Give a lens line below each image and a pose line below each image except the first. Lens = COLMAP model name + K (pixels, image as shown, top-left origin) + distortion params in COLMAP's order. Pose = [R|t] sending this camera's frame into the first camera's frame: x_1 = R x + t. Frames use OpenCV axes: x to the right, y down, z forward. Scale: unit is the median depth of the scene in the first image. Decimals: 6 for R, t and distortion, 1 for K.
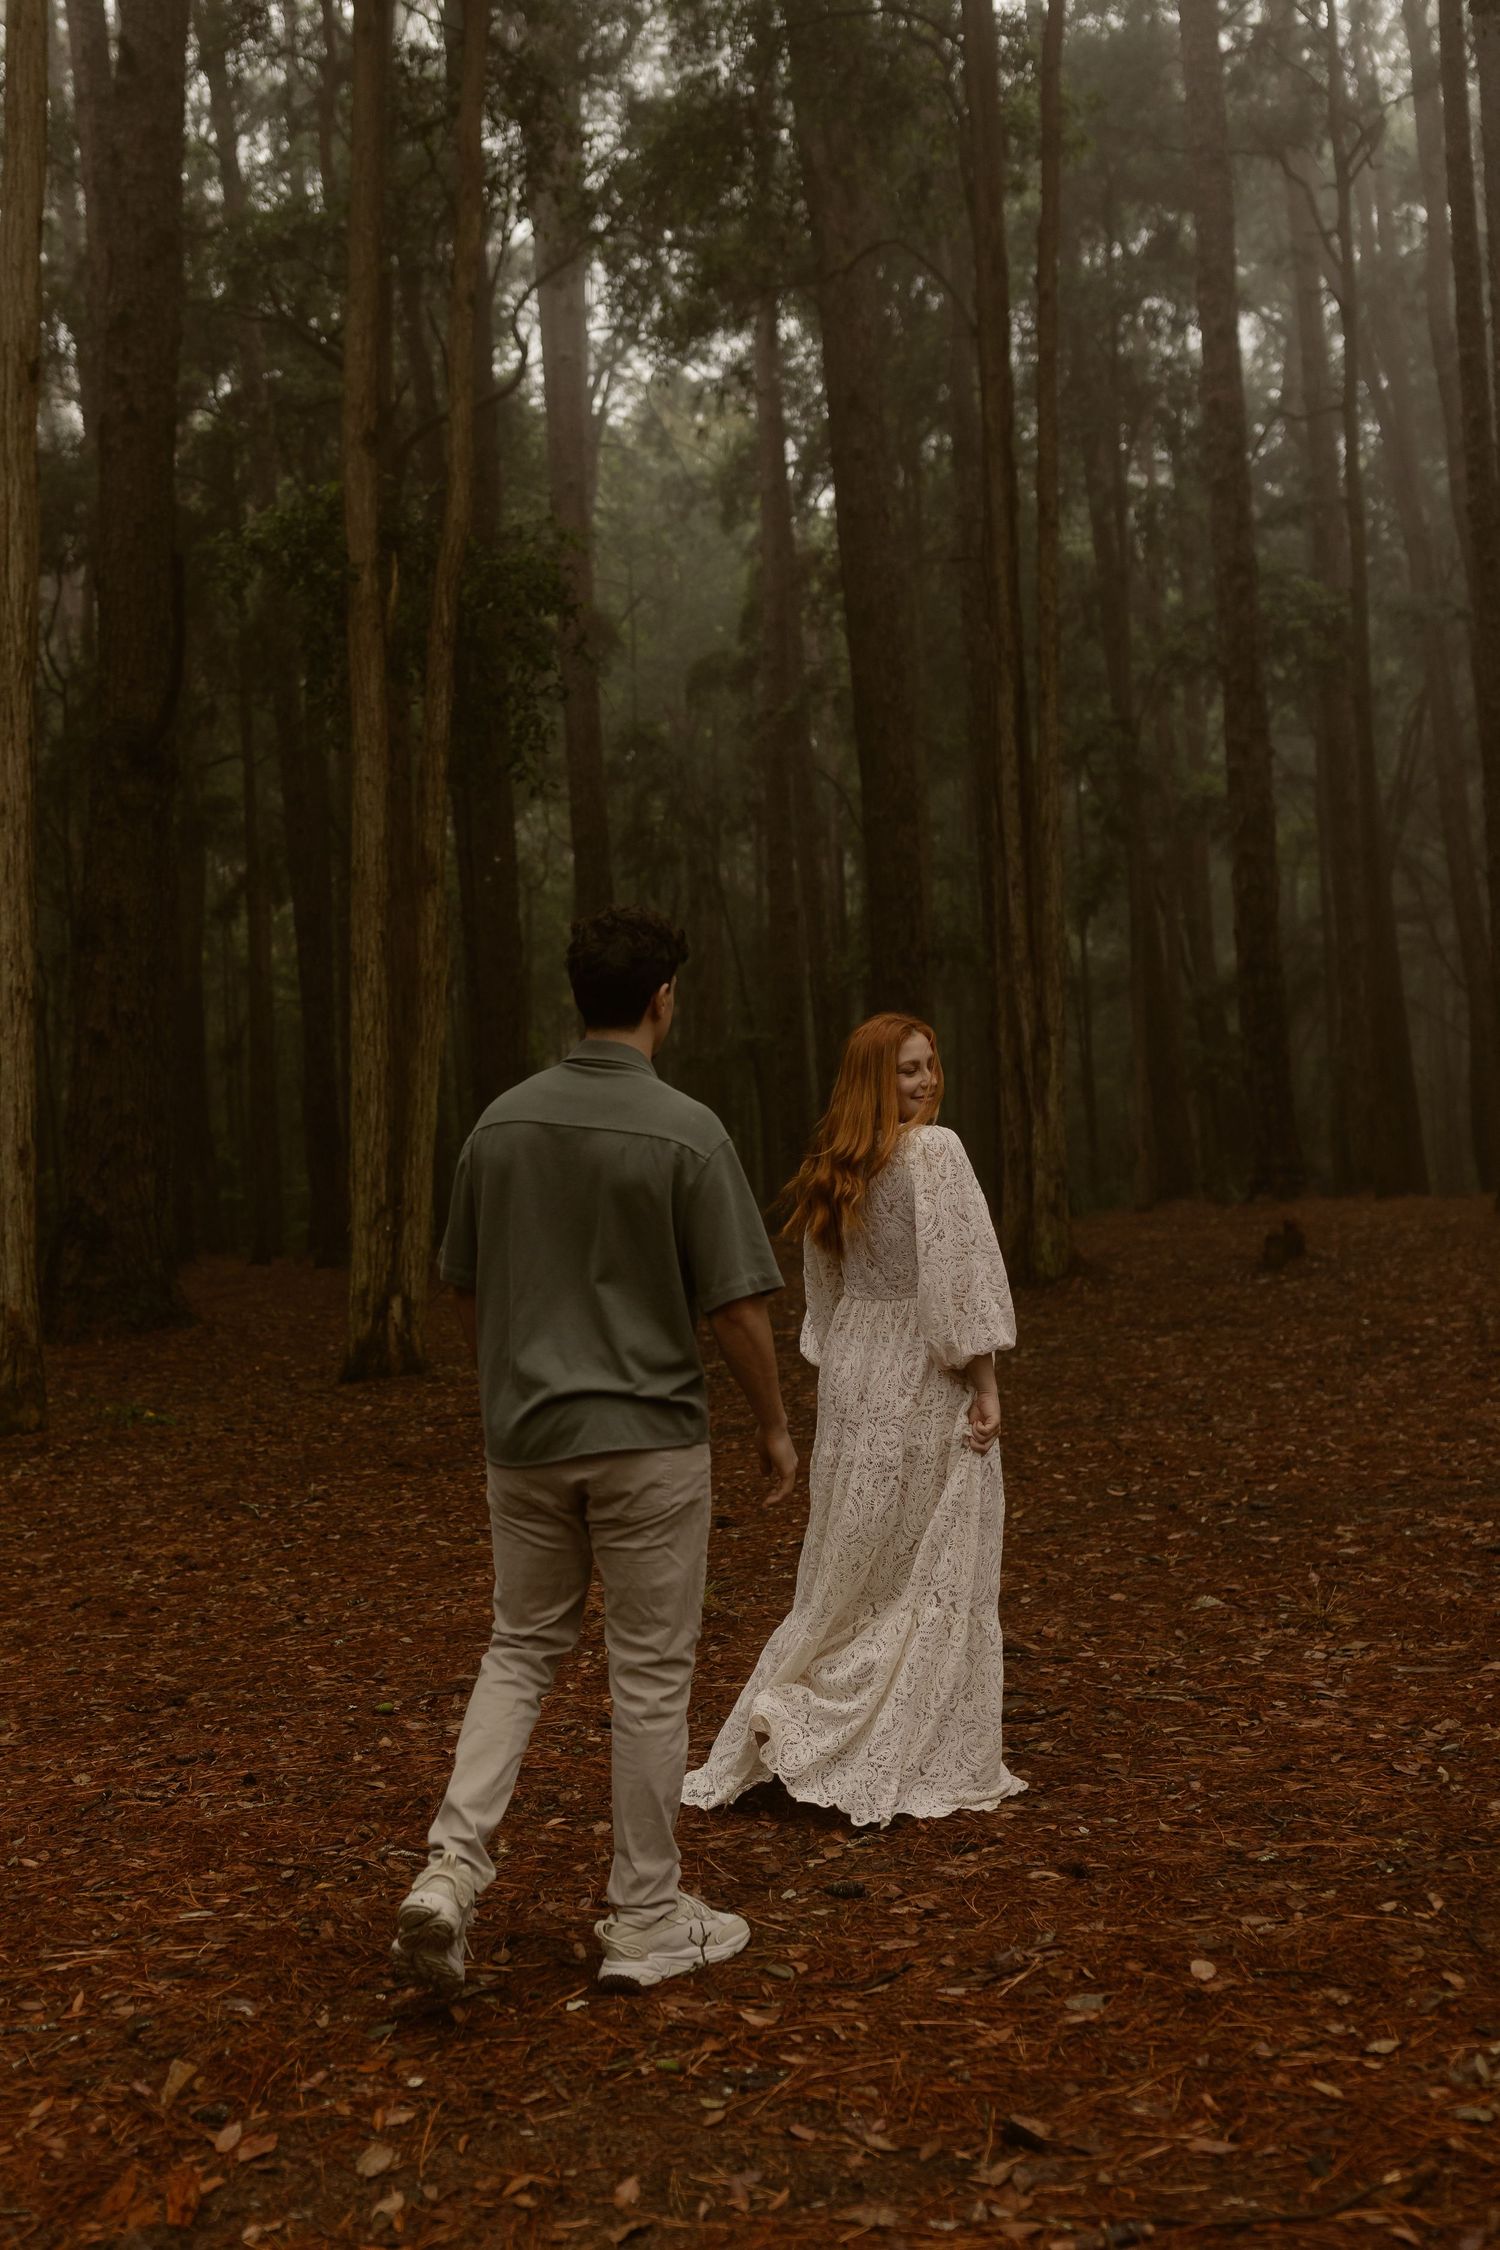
lens RADIAL K [[2314.9, 0, 745.4], [0, 2314.9, 1026.6], [0, 0, 1]] dist [0.001342, -0.017318]
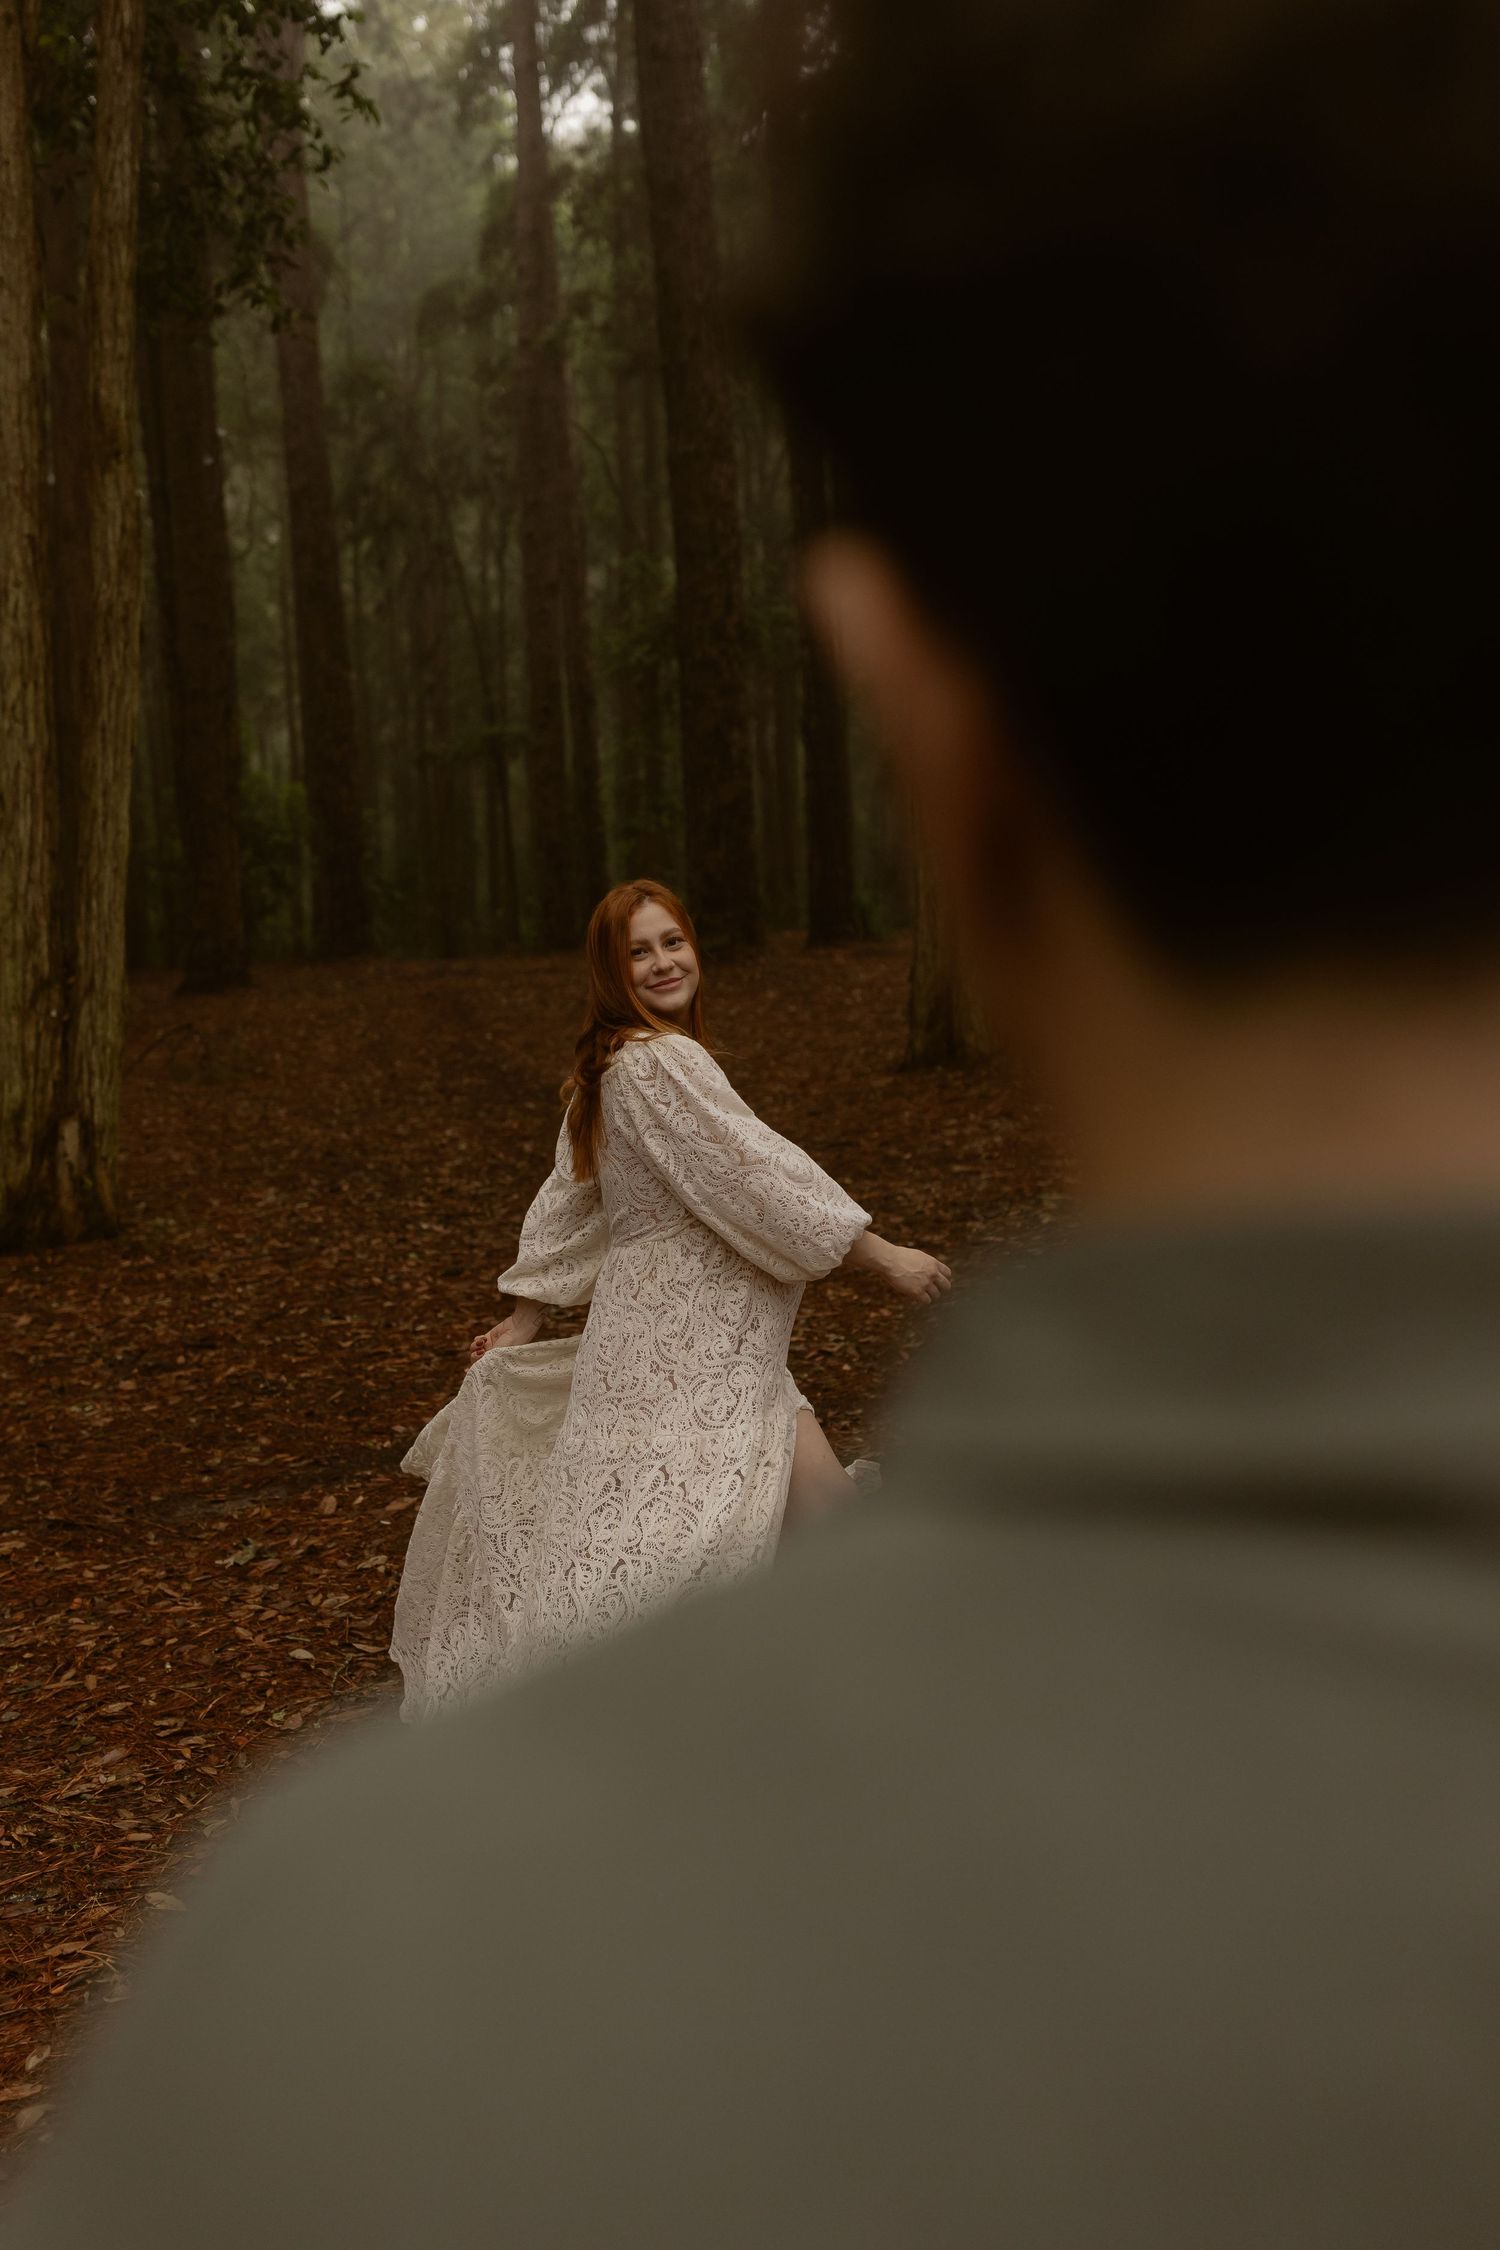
lens RADIAL K [[2314.9, 0, 745.4], [0, 2314.9, 1026.6], [0, 0, 1]] dist [0.001342, -0.017318]
pose [[0.992019, -0.004369, 0.126009, -0.046404], [-0.011879, 0.991715, 0.127905, 0.007621], [-0.125524, -0.128381, 0.983749, 0.351429]]
